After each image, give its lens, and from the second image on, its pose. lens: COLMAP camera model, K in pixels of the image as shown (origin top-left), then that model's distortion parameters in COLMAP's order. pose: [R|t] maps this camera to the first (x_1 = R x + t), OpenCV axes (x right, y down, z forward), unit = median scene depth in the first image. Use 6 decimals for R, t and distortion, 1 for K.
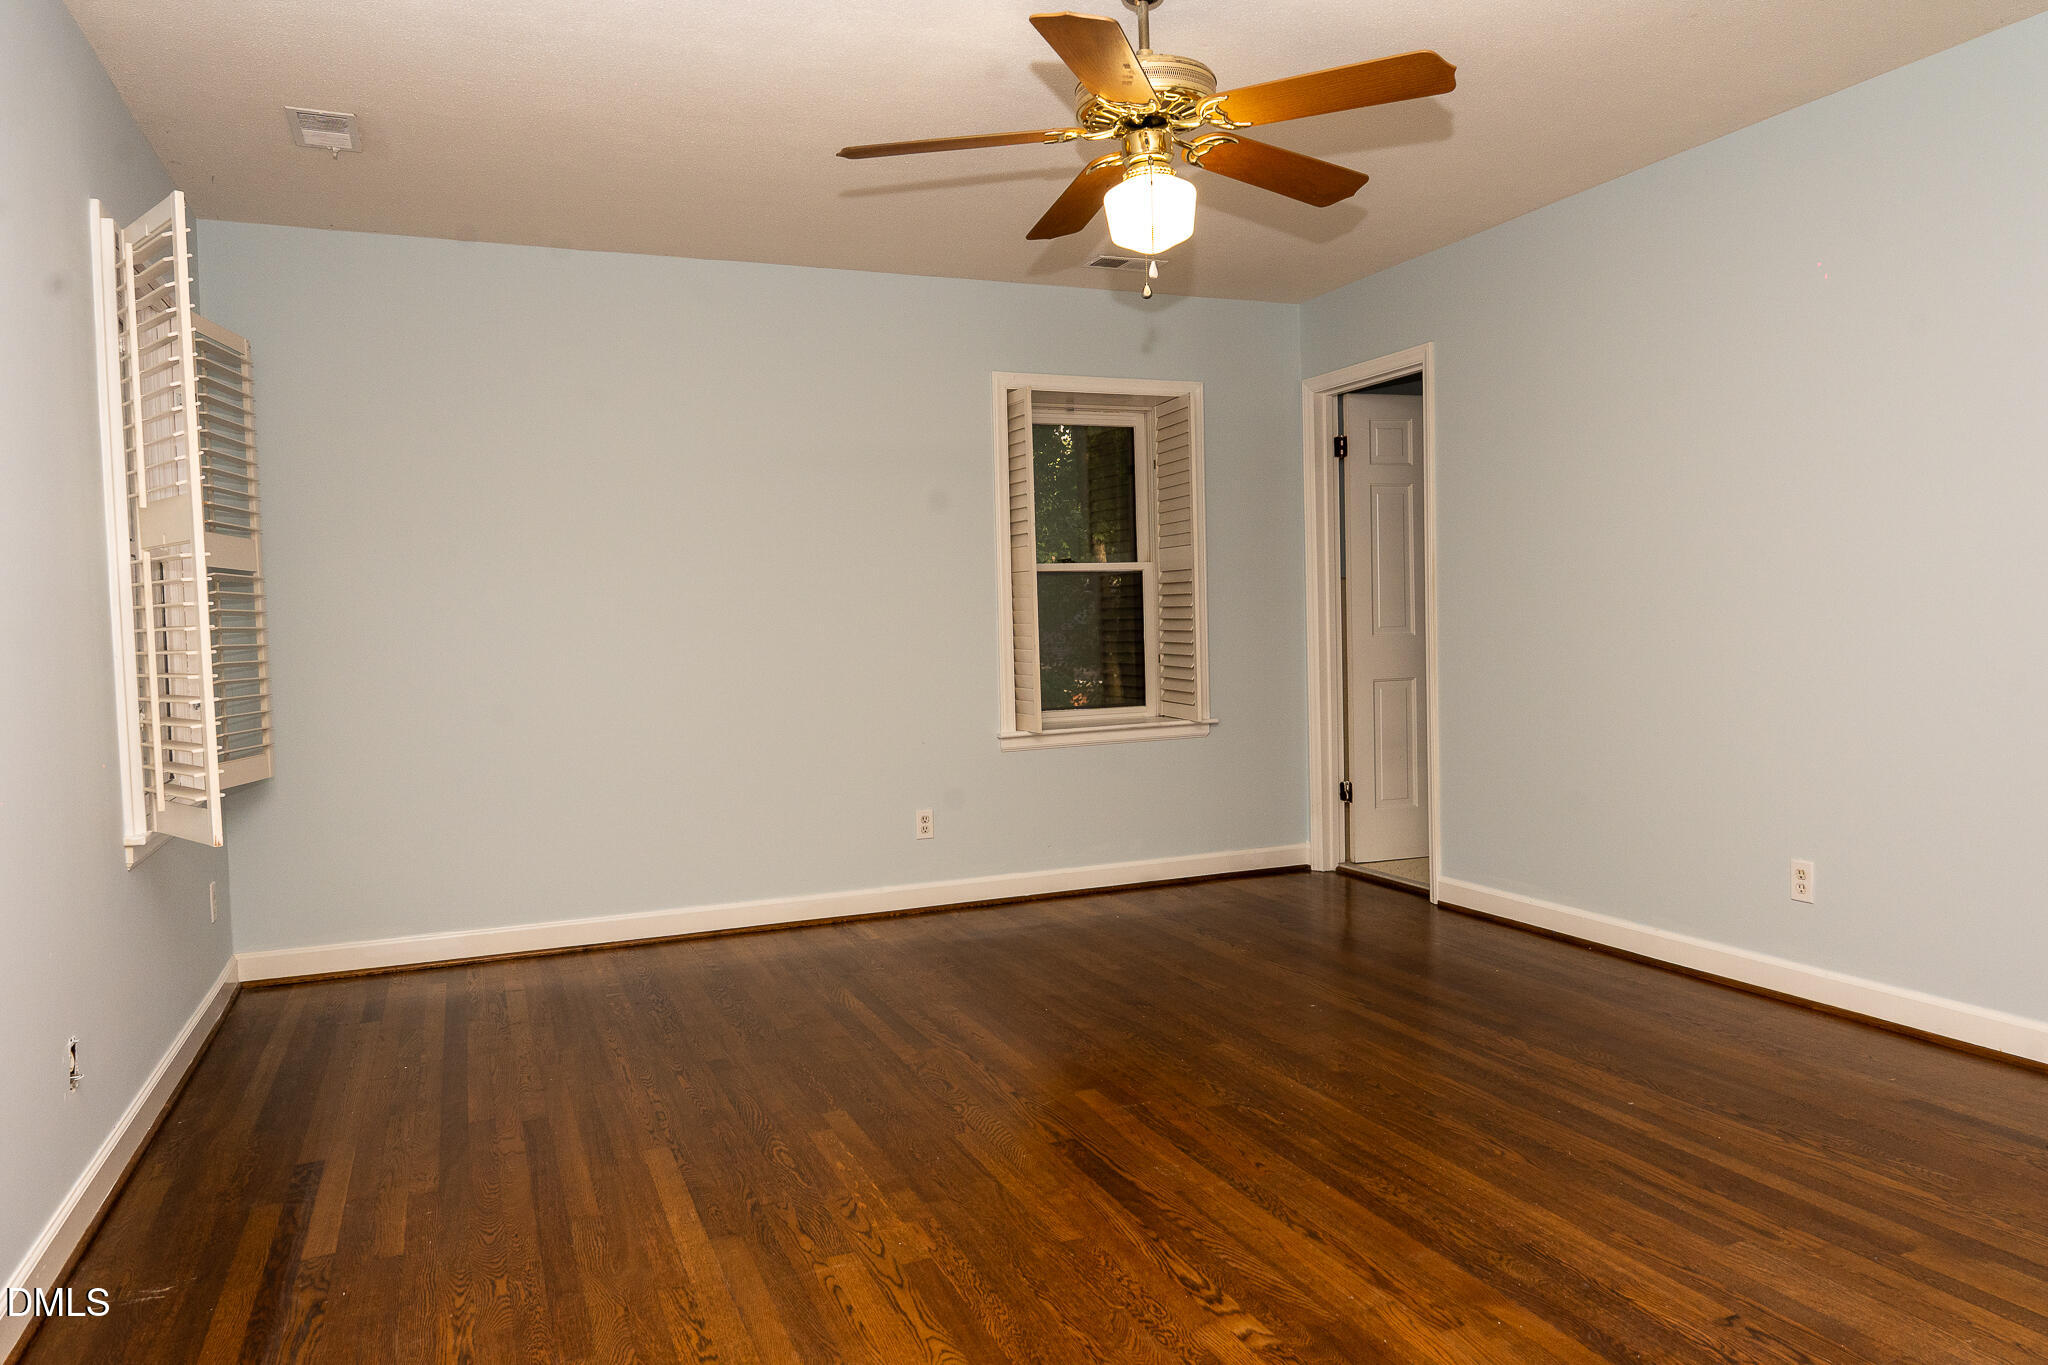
lens RADIAL K [[1368.2, 0, 1033.8], [0, 1368.2, 676.1], [0, 0, 1]] dist [0.004522, -0.023647]
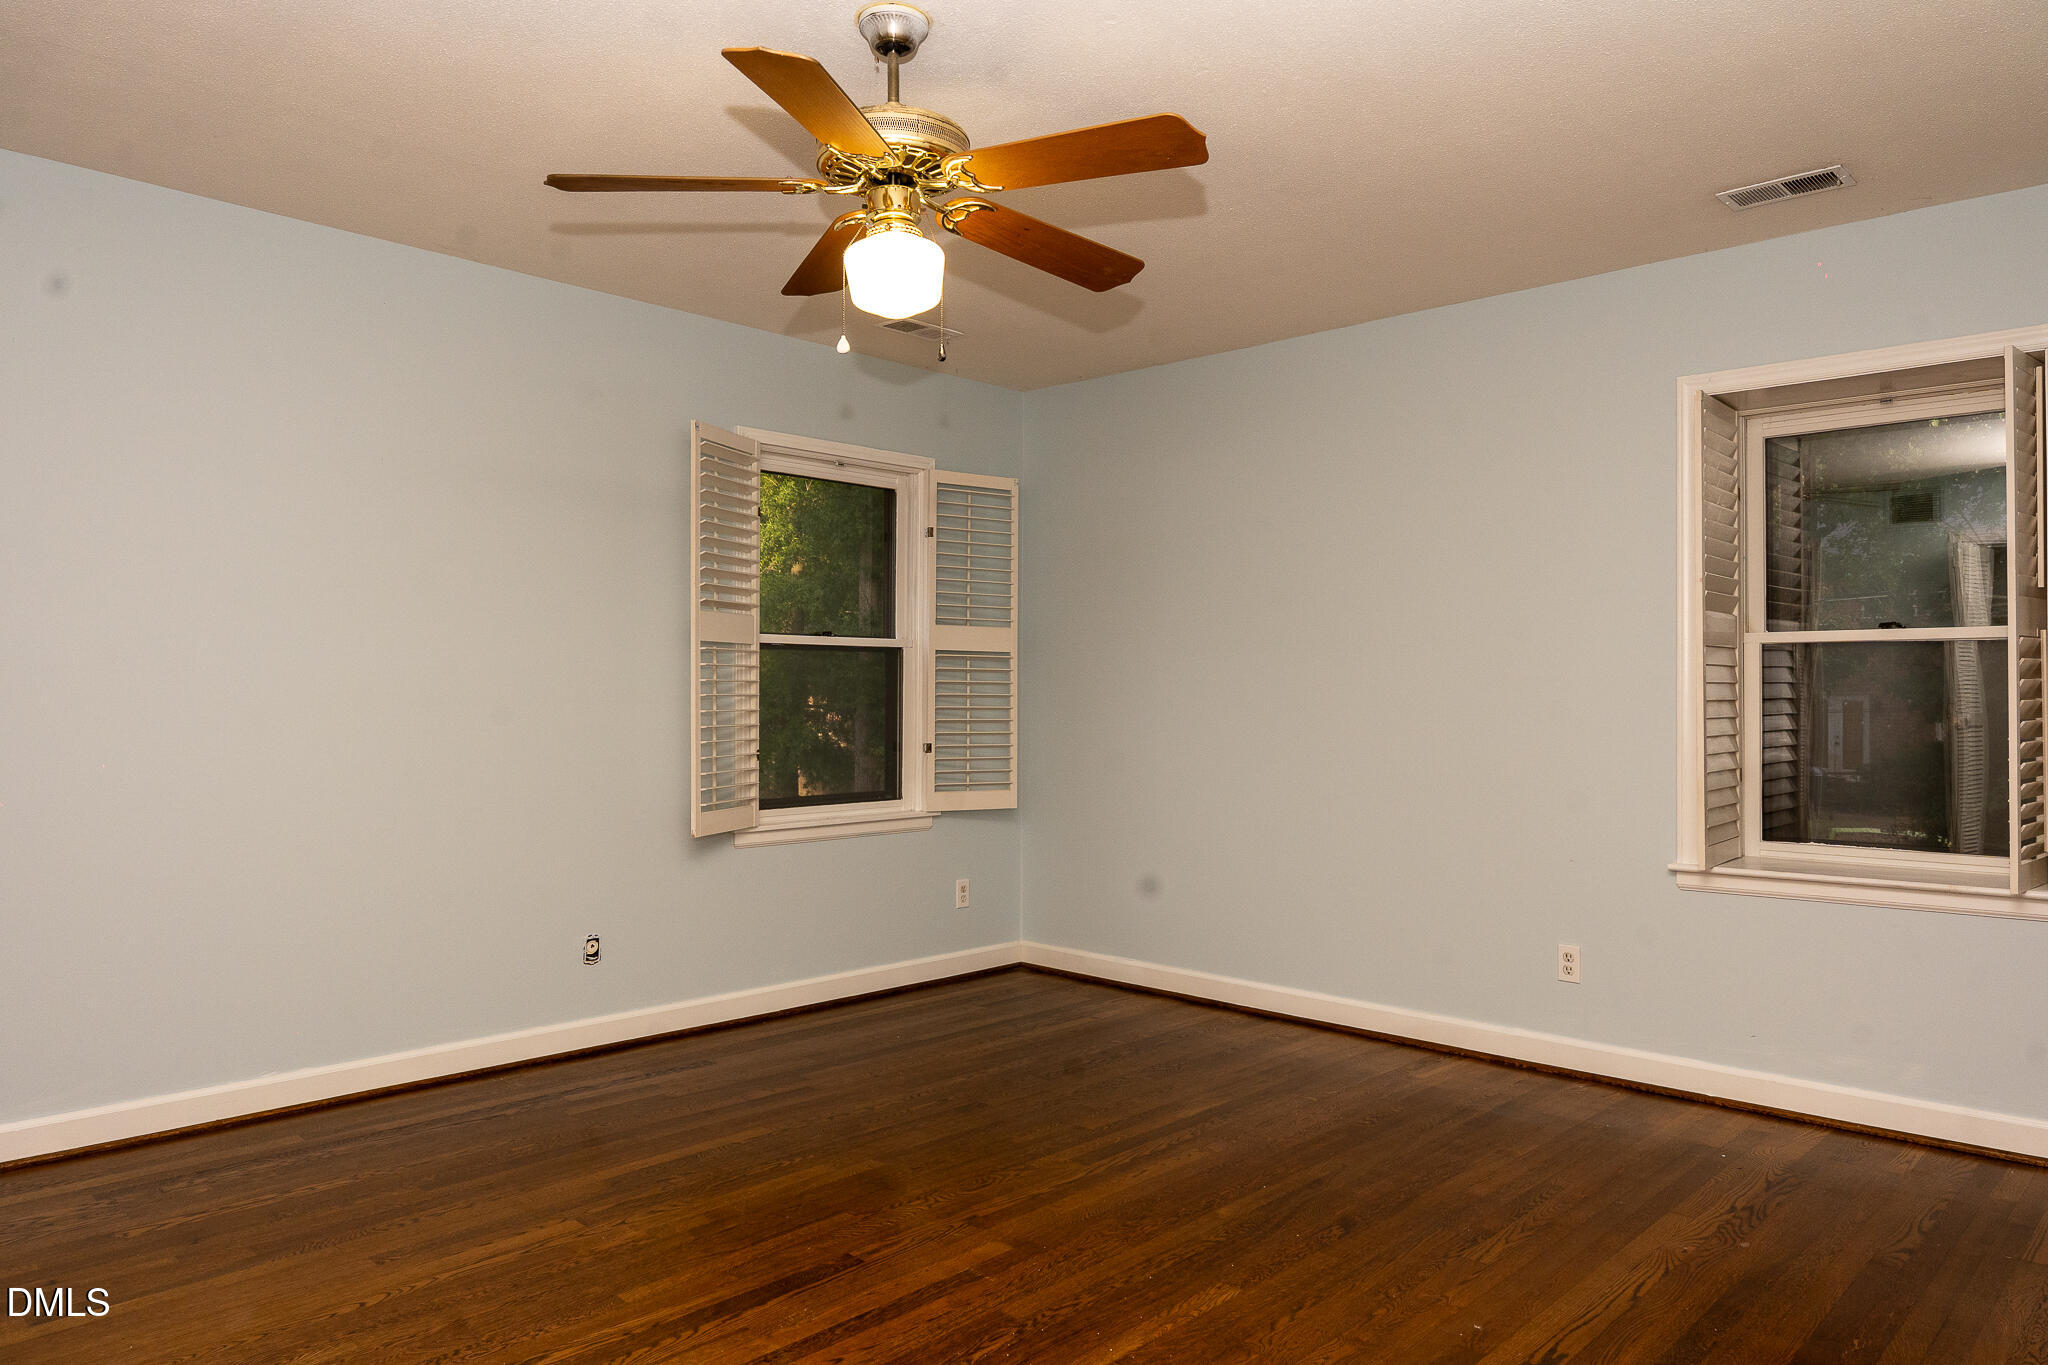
lens RADIAL K [[1368.2, 0, 1033.8], [0, 1368.2, 676.1], [0, 0, 1]] dist [0.004522, -0.023647]
pose [[0.398200, 0.020544, -0.917069, 0.975048], [-0.054672, 0.998503, -0.001371, -0.075055], [0.915668, 0.050684, 0.398727, 0.737921]]
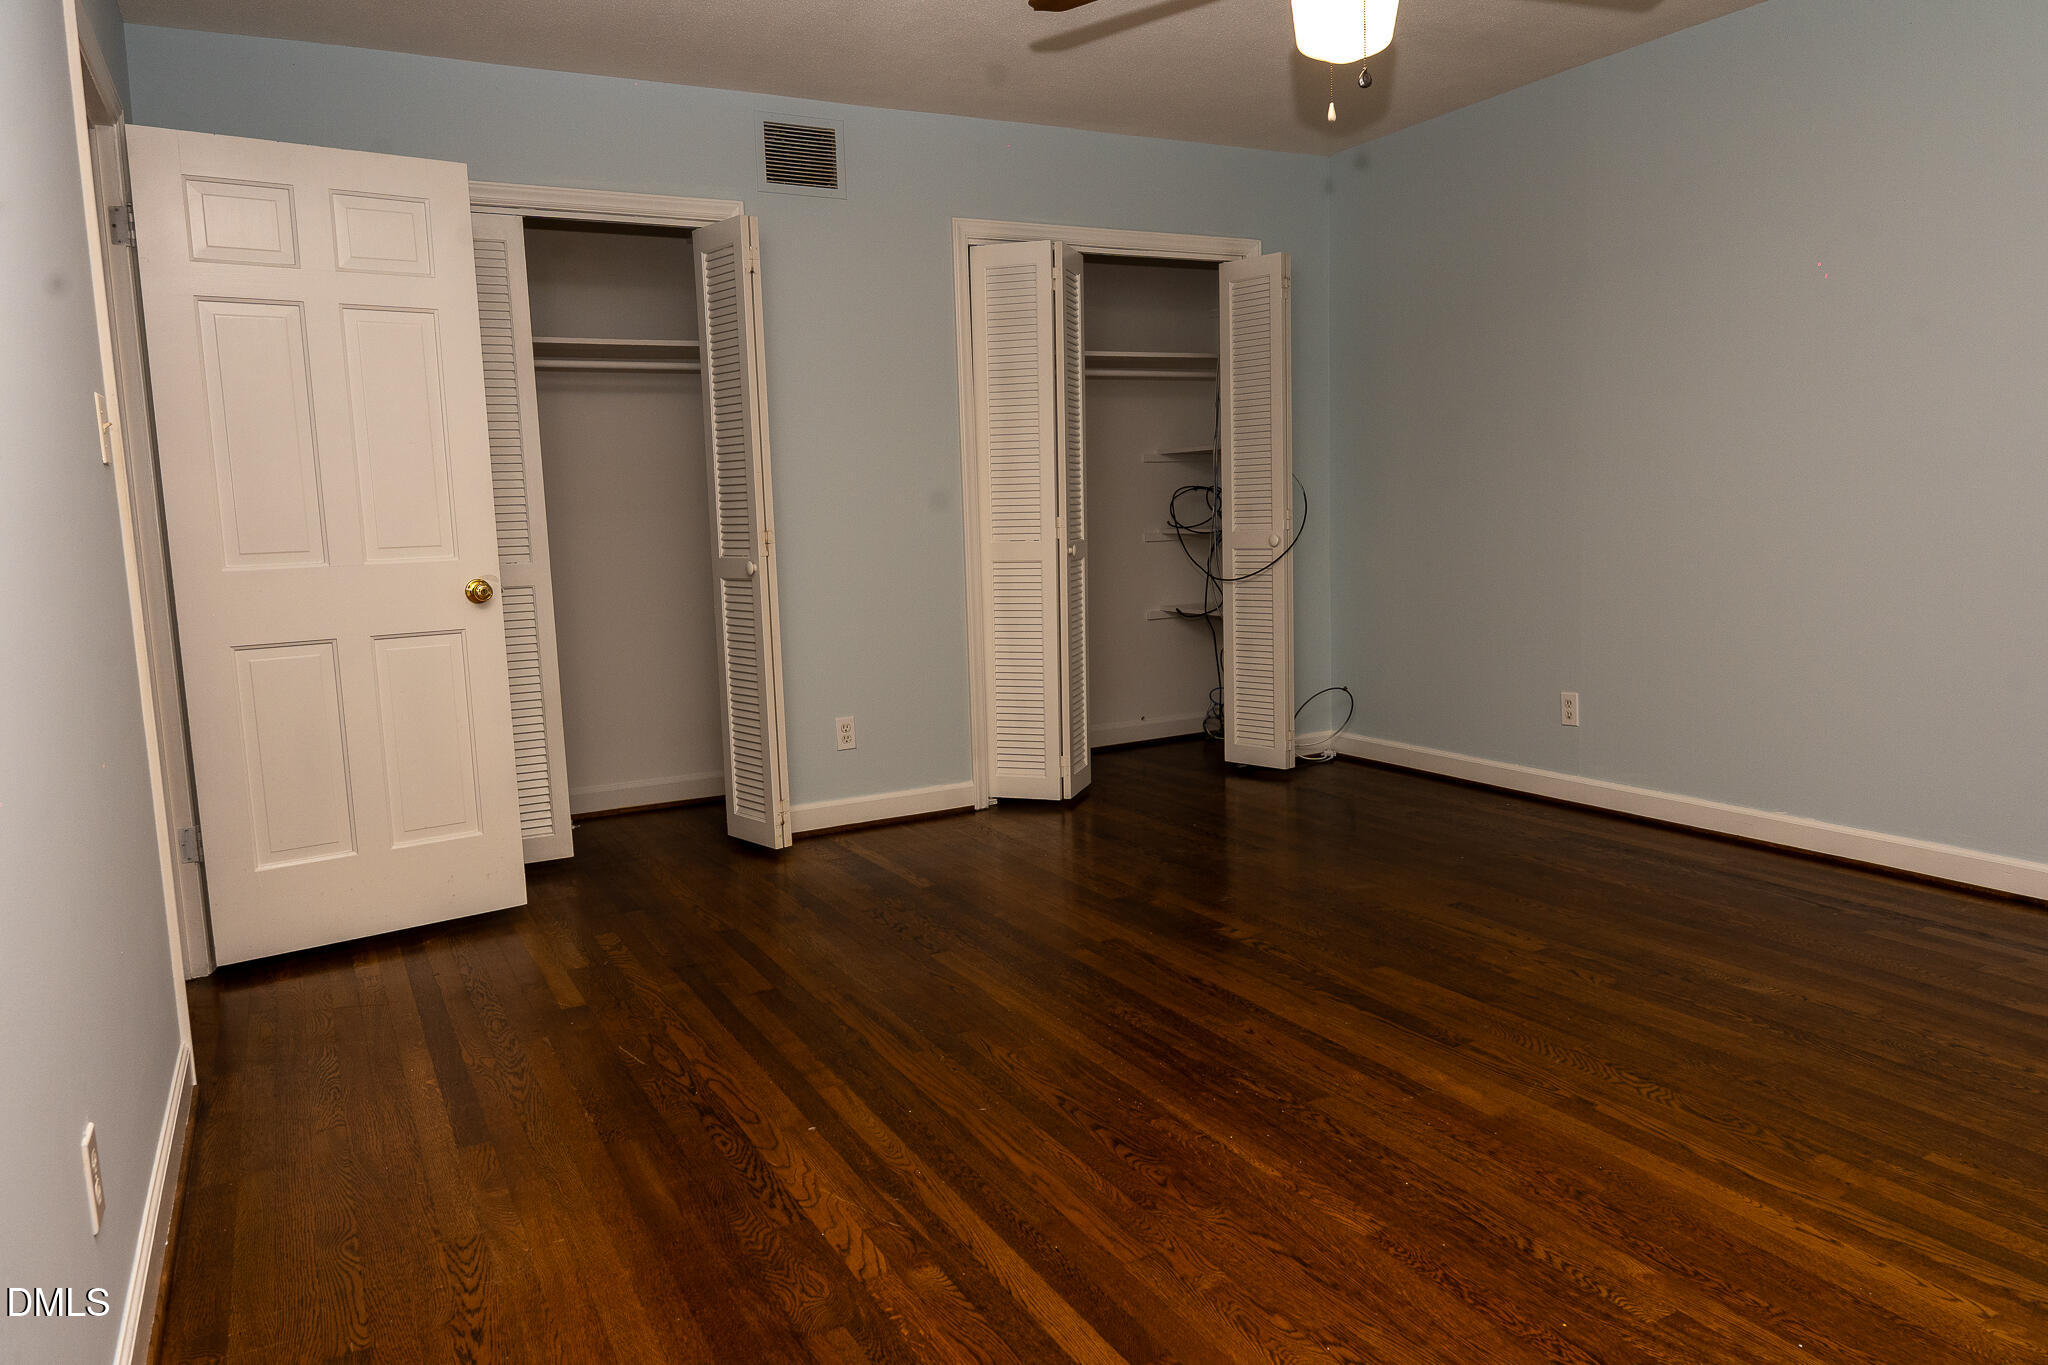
lens RADIAL K [[1368.2, 0, 1033.8], [0, 1368.2, 676.1], [0, 0, 1]] dist [0.004522, -0.023647]
pose [[-0.993091, 0.074235, -0.090881, 0.391984], [0.058099, 0.983929, 0.168842, -0.084576], [0.101954, 0.162396, -0.981444, 1.912810]]
